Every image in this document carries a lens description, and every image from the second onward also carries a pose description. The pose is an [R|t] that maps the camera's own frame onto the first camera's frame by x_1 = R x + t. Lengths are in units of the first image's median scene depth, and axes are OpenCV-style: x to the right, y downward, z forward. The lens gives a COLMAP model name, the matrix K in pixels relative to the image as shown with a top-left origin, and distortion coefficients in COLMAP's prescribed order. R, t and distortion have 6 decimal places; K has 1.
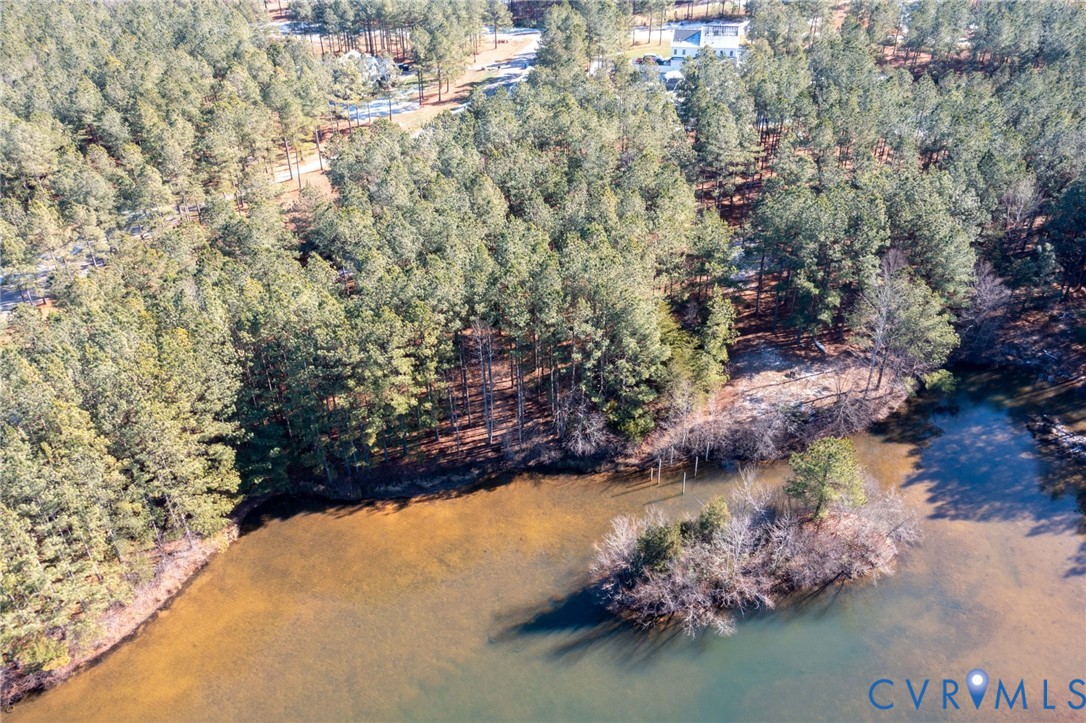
lens RADIAL K [[864.2, 0, 533.1], [0, 864.2, 377.2], [0, 0, 1]] dist [-0.004682, 0.004728]
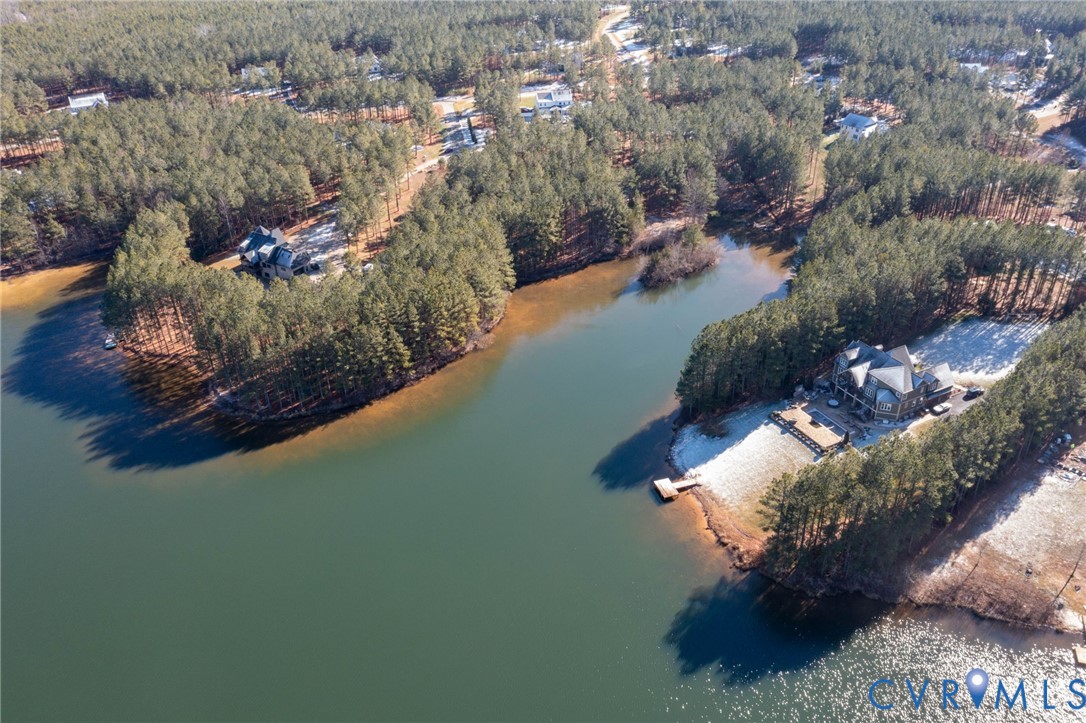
lens RADIAL K [[864.2, 0, 542.0], [0, 864.2, 368.2], [0, 0, 1]] dist [-0.004682, 0.004728]
pose [[0.930784, -0.187419, 0.313872, -1.051491], [0.204753, 0.978546, -0.022885, 0.457617], [-0.302849, 0.085567, 0.949190, -1.478861]]
